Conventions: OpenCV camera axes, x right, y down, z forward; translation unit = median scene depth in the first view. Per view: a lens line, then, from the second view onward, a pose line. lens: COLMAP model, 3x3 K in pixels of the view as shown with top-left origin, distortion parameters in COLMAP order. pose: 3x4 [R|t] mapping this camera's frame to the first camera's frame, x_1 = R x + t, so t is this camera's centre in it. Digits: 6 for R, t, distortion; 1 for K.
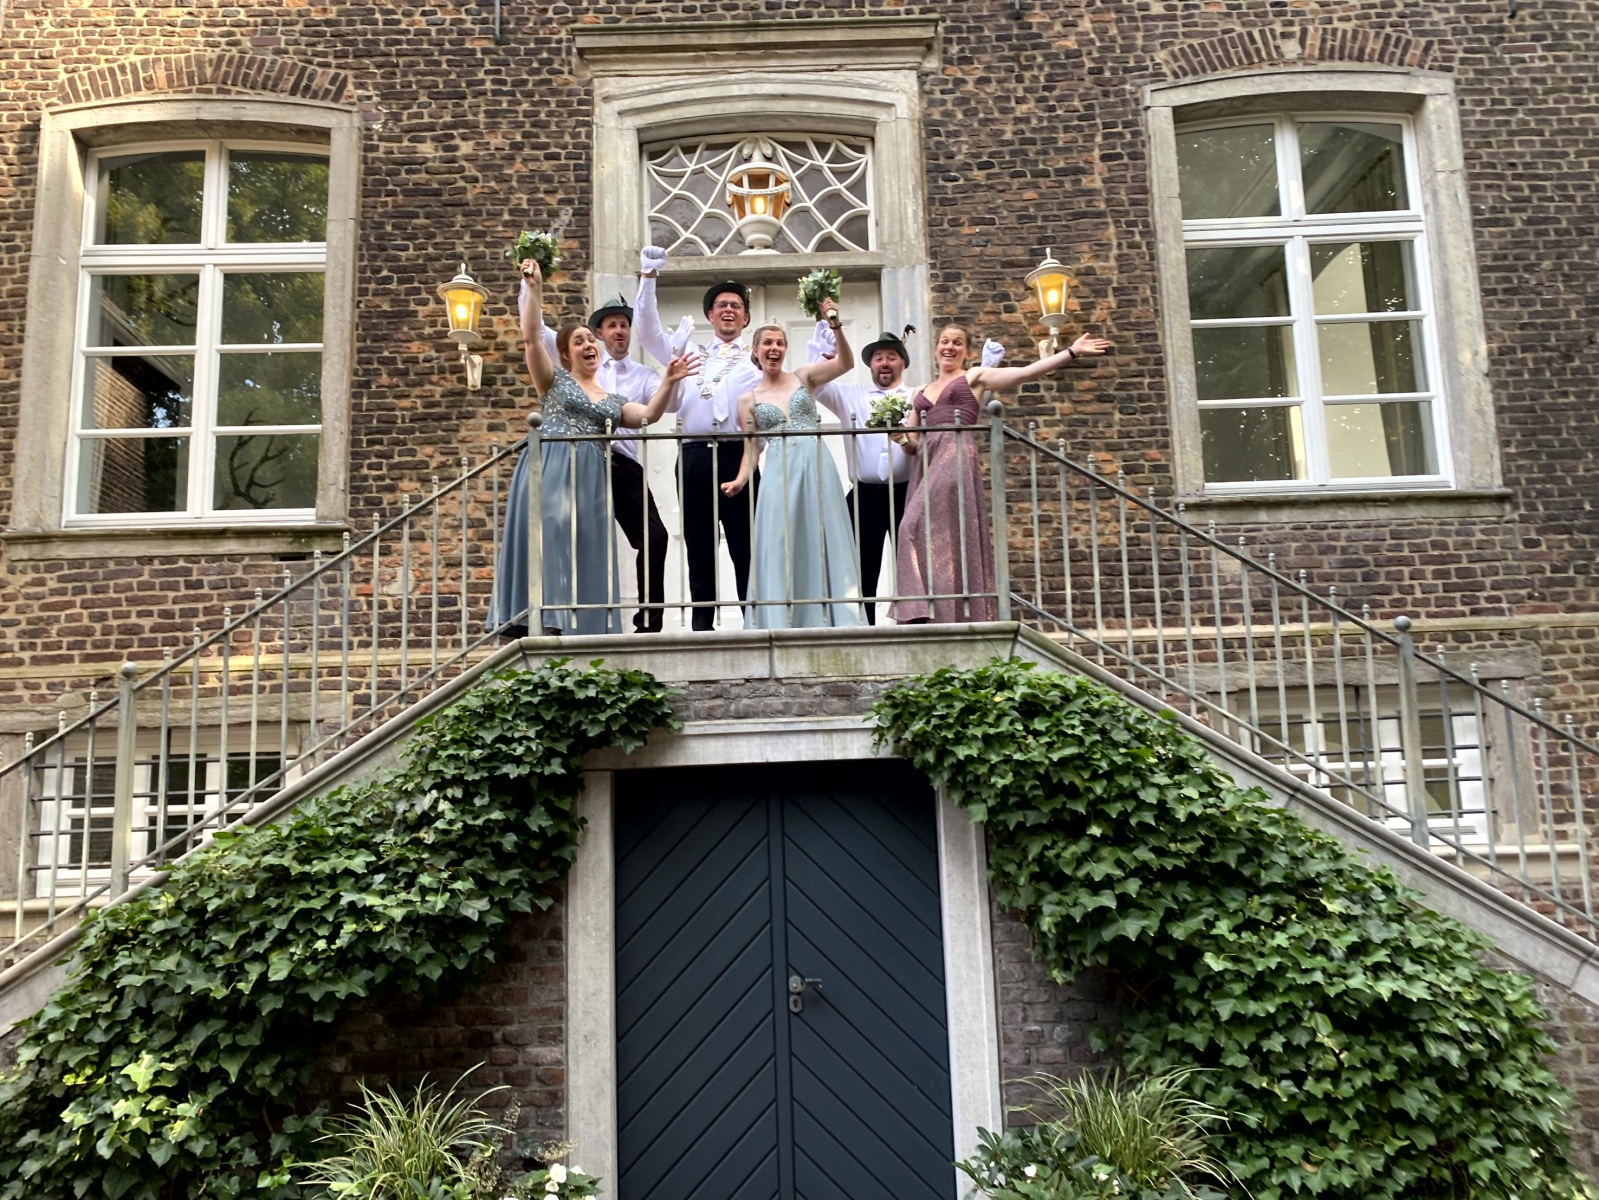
lens RADIAL K [[1220.8, 0, 783.3], [0, 1220.8, 607.2], [0, 0, 1]] dist [-0.000942, 0.002592]
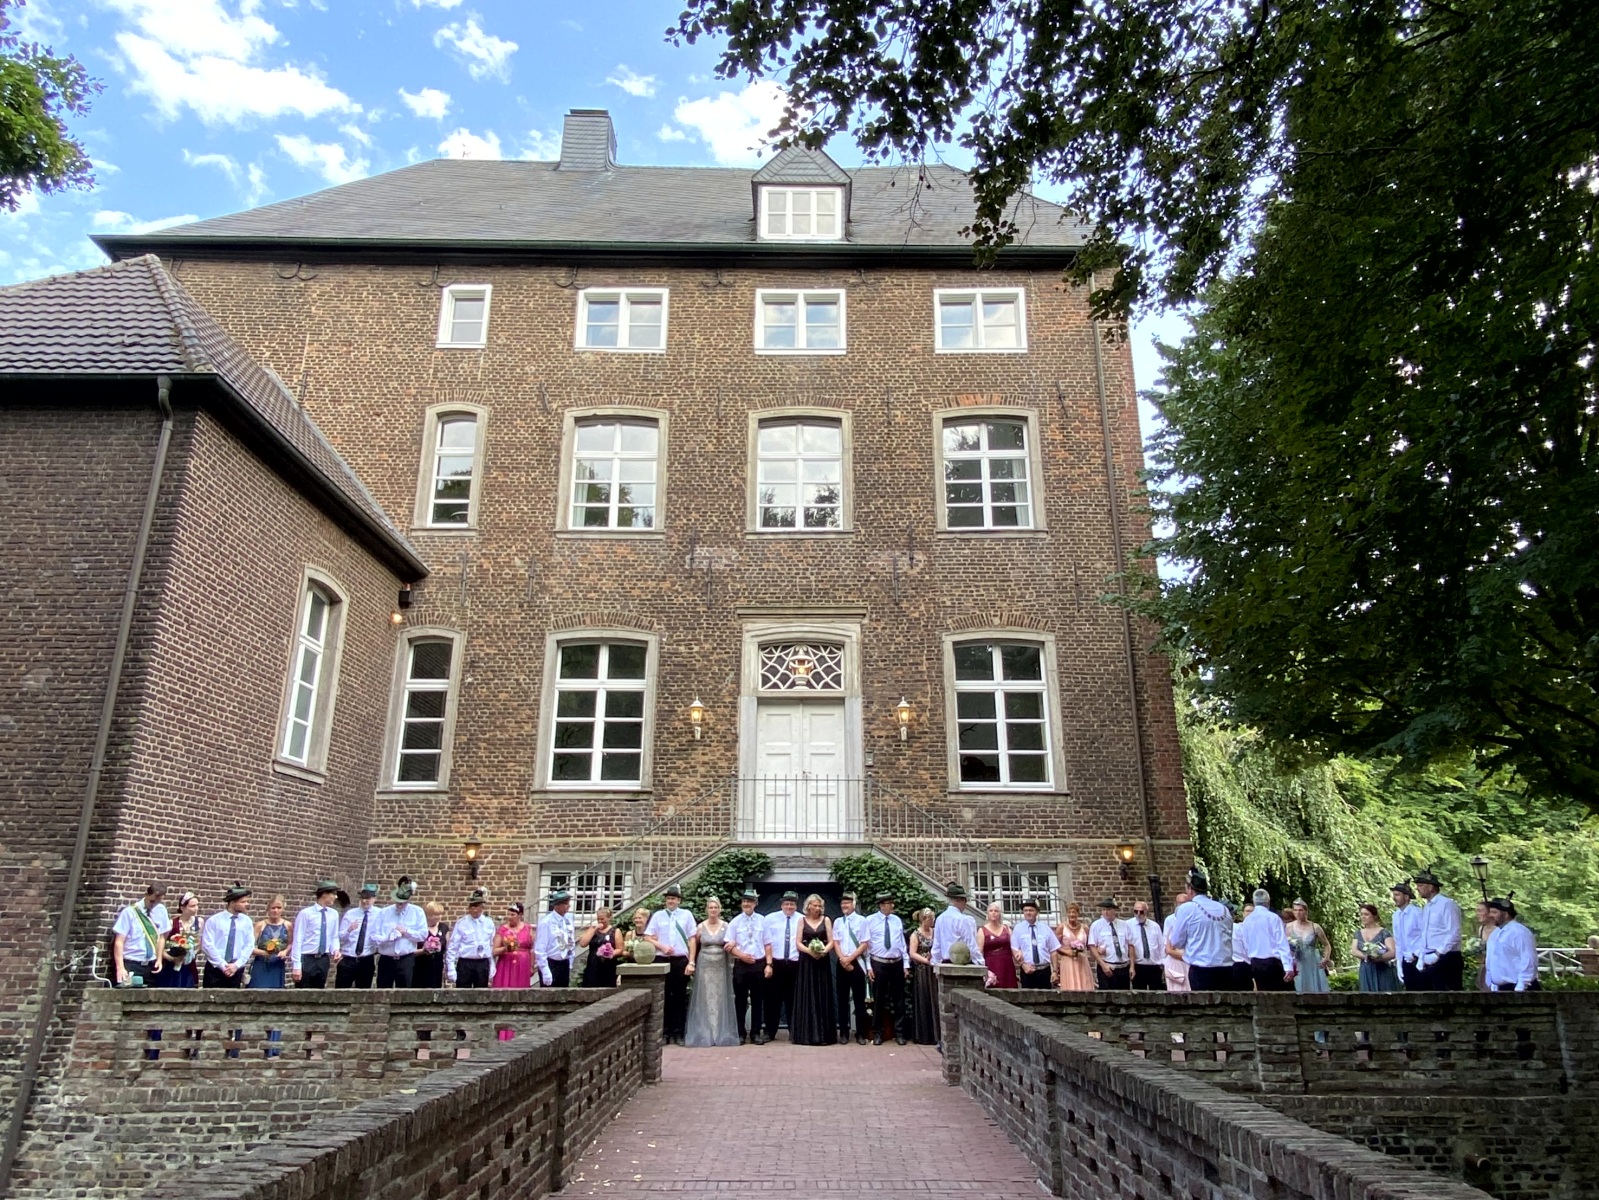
lens RADIAL K [[1033.4, 0, 789.5], [0, 1033.4, 584.0], [0, 0, 1]] dist [0.064294, -0.053014]
pose [[0.999218, 0.030182, -0.025529, 0.007280], [-0.033878, 0.986608, -0.159555, -0.157757], [0.020371, 0.160295, 0.986859, -1.372489]]
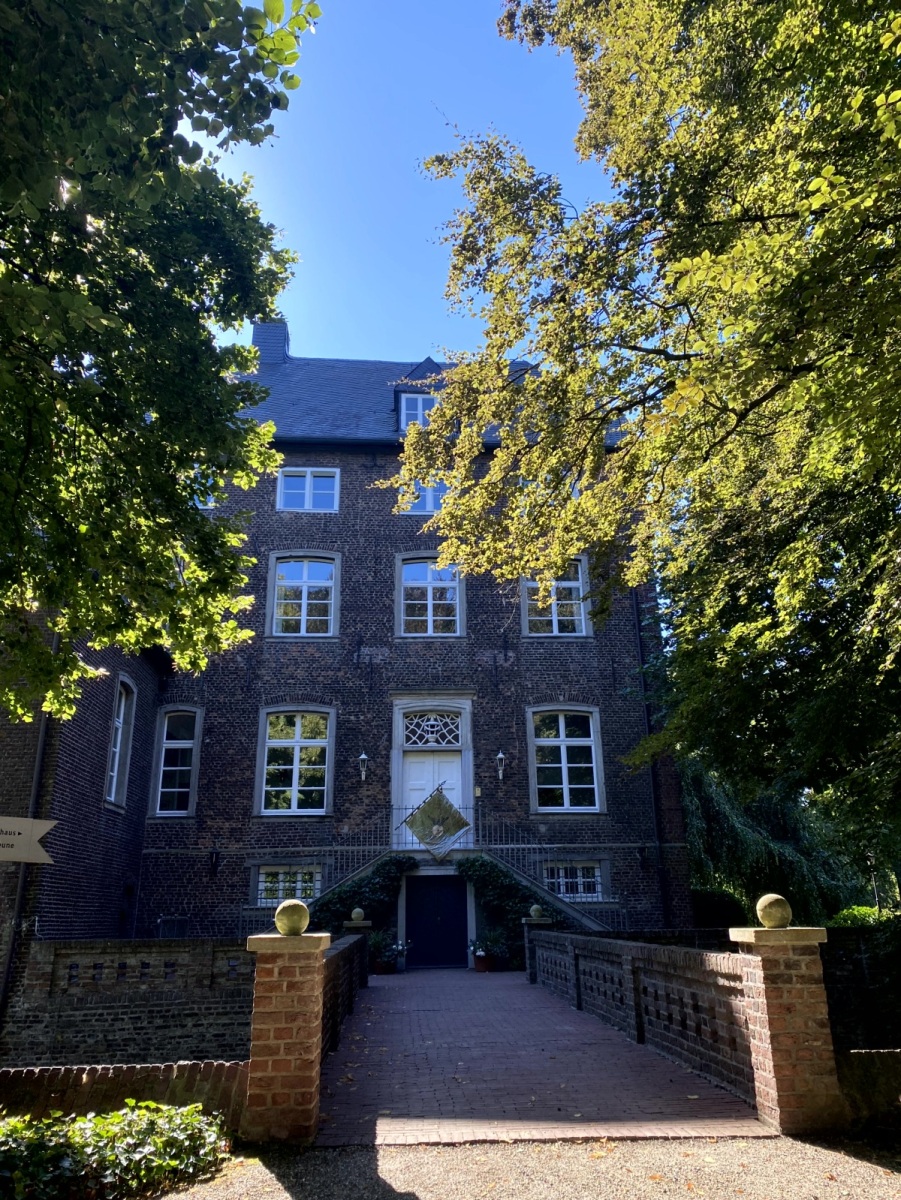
lens RADIAL K [[910.3, 0, 450.3], [0, 910.3, 554.5], [0, 0, 1]] dist [0.013557, -0.004414]
pose [[0.998732, 0.034112, 0.037035, -0.096897], [-0.024757, 0.973169, -0.228757, -0.222427], [-0.043844, 0.227550, 0.972779, -2.189011]]
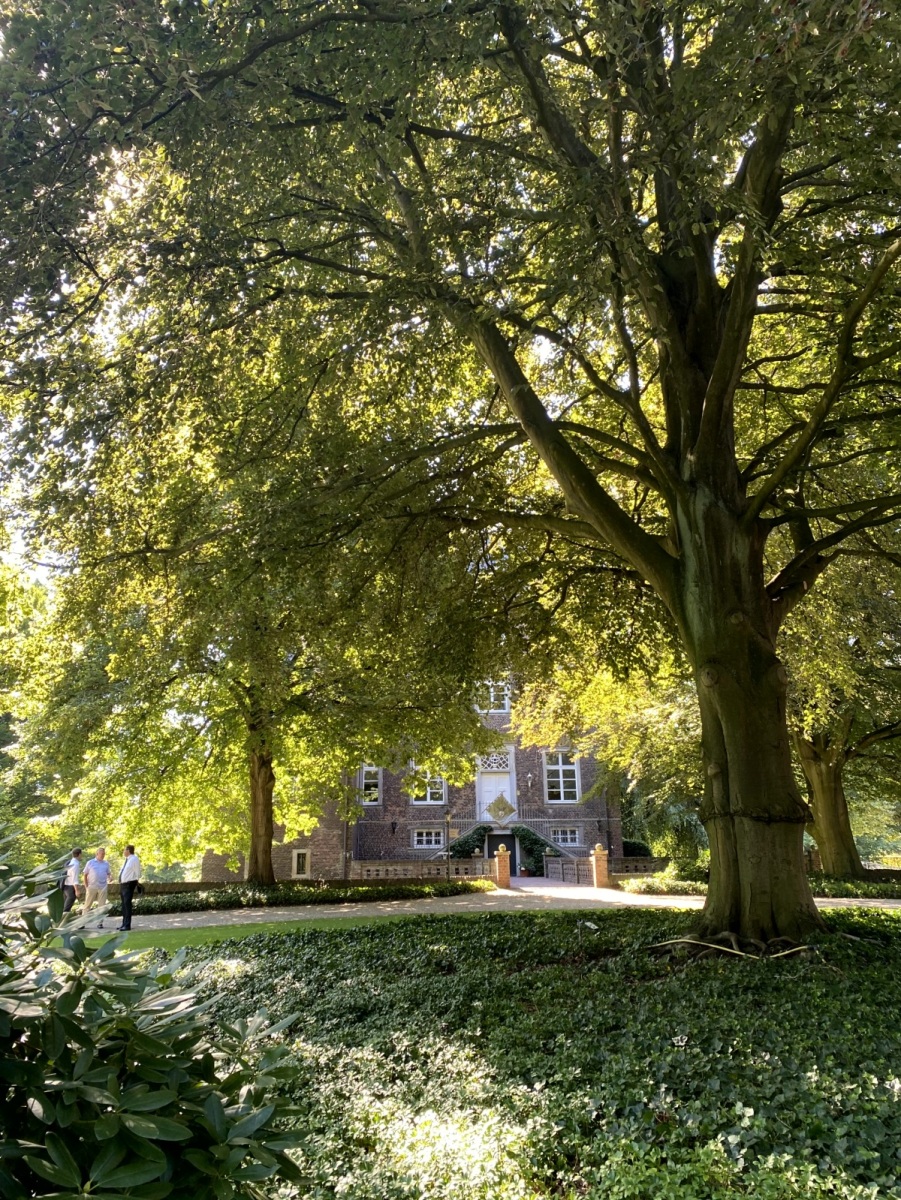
lens RADIAL K [[910.3, 0, 450.3], [0, 910.3, 554.5], [0, 0, 1]] dist [0.013557, -0.004414]
pose [[0.998887, 0.032894, 0.033808, -0.590979], [-0.026345, 0.983569, -0.178599, -0.627895], [-0.039127, 0.177509, 0.983341, -5.408152]]
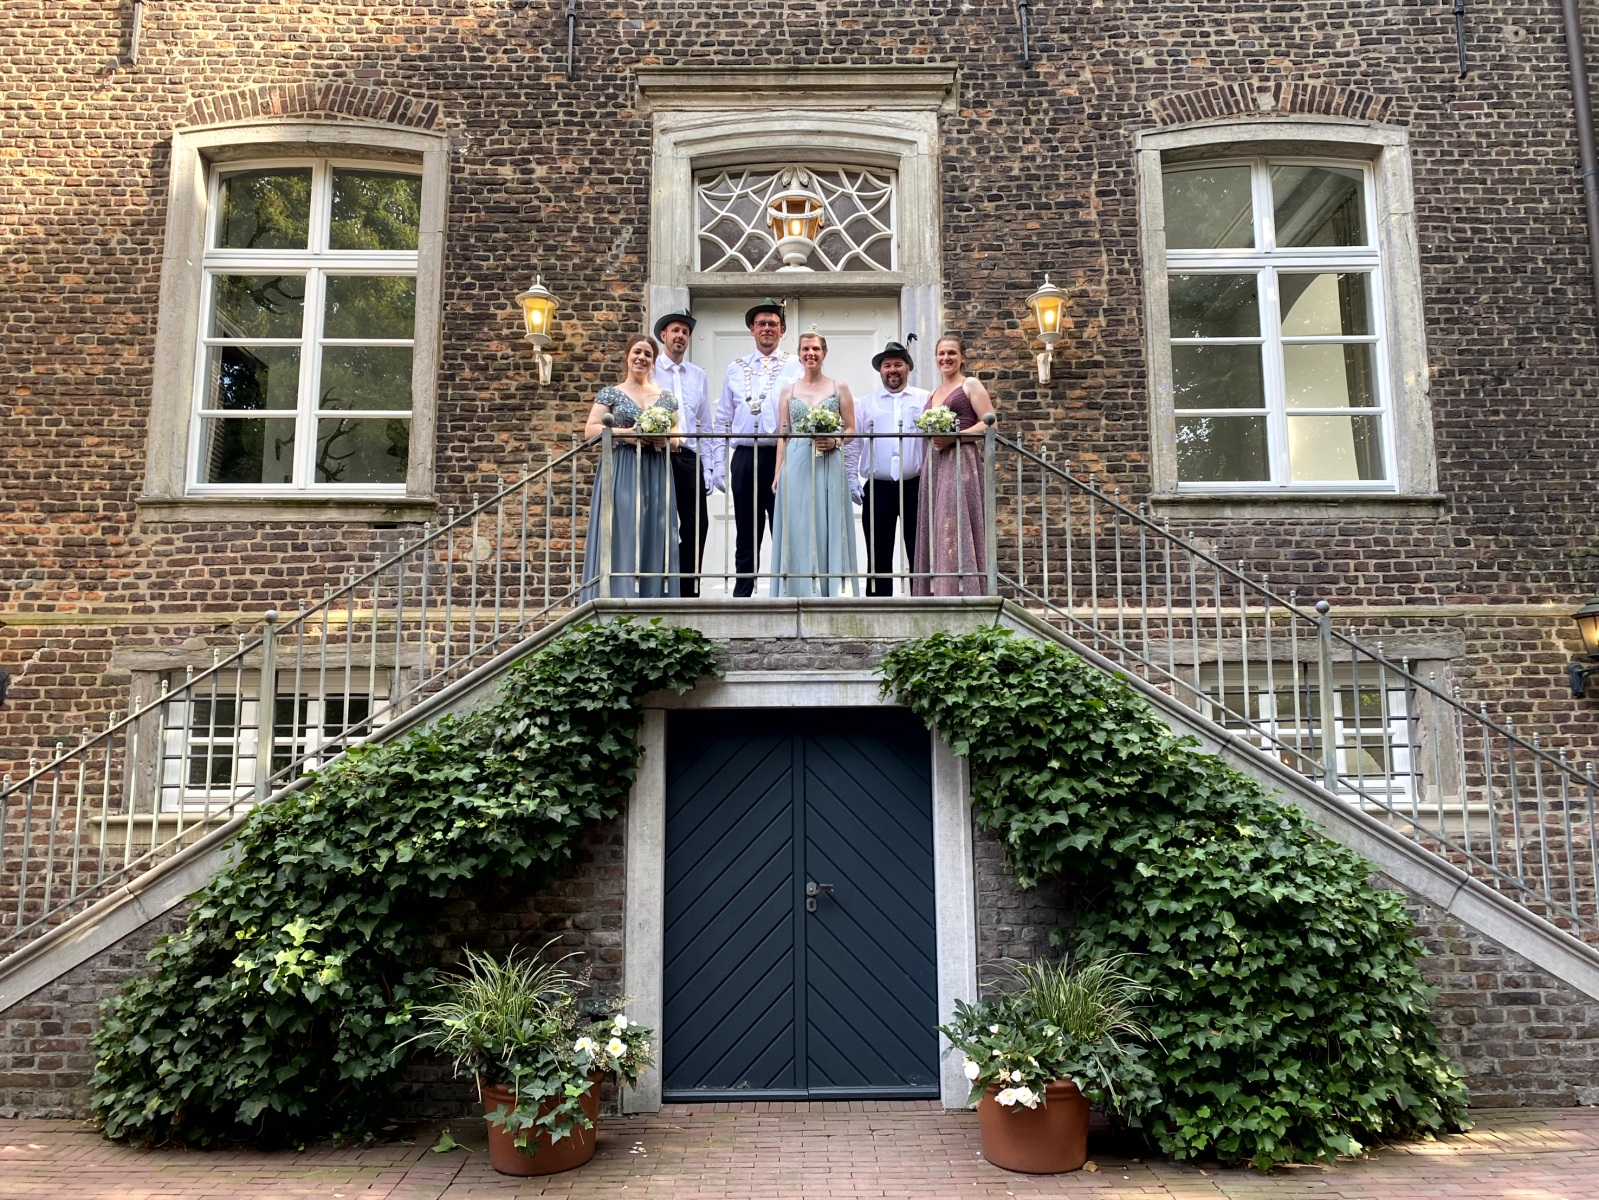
lens RADIAL K [[1219.4, 0, 790.2], [0, 1219.4, 592.8], [0, 0, 1]] dist [0.005793, -0.011021]
pose [[0.999593, 0.027138, -0.008819, -0.005488], [-0.027065, 0.999599, 0.008385, 0.002427], [0.009043, -0.008143, 0.999926, -0.148441]]
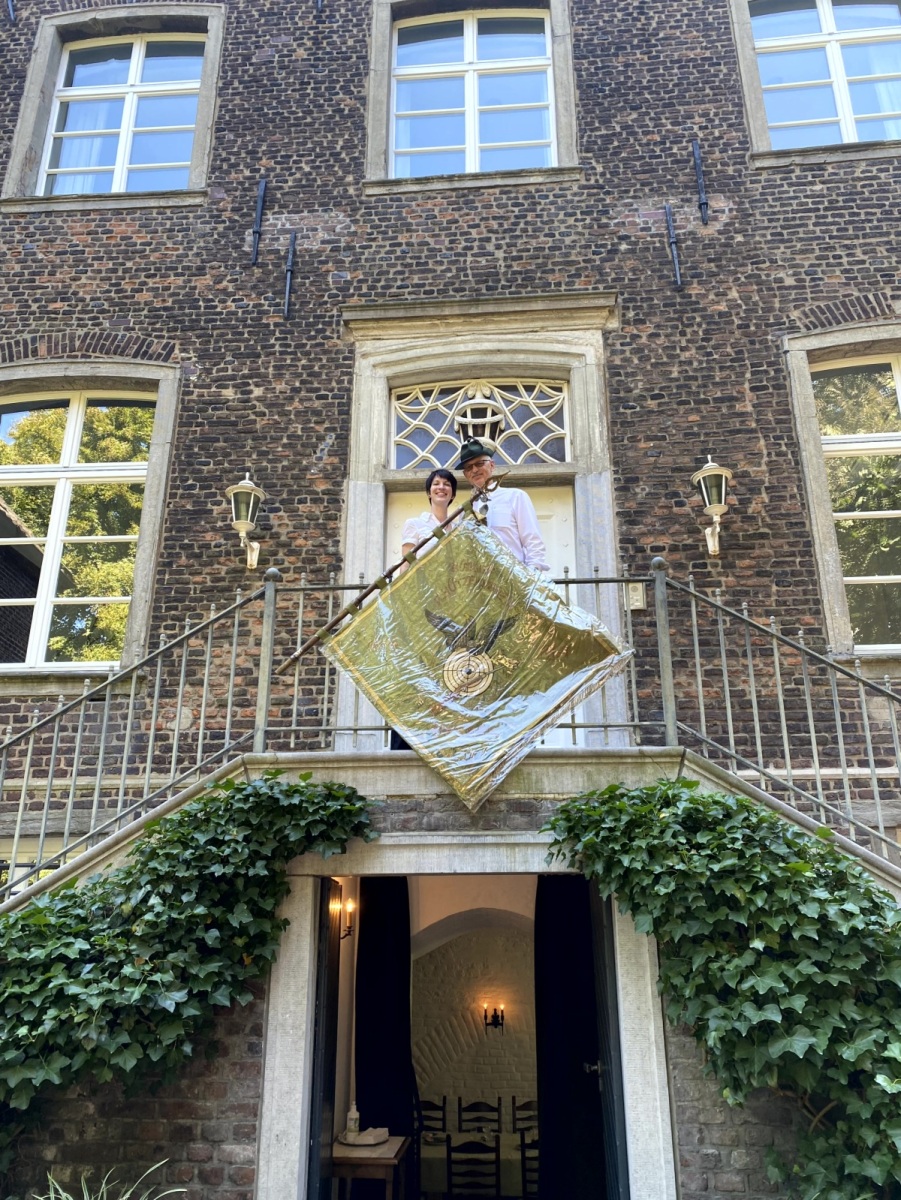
lens RADIAL K [[905.3, 0, 450.5], [0, 905.3, 600.0], [0, 0, 1]] dist [0.027042, -0.058792]
pose [[0.995860, 0.000410, -0.090896, 0.038620], [-0.017533, 0.982075, -0.187673, 0.027072], [0.089189, 0.188490, 0.978017, 0.101806]]
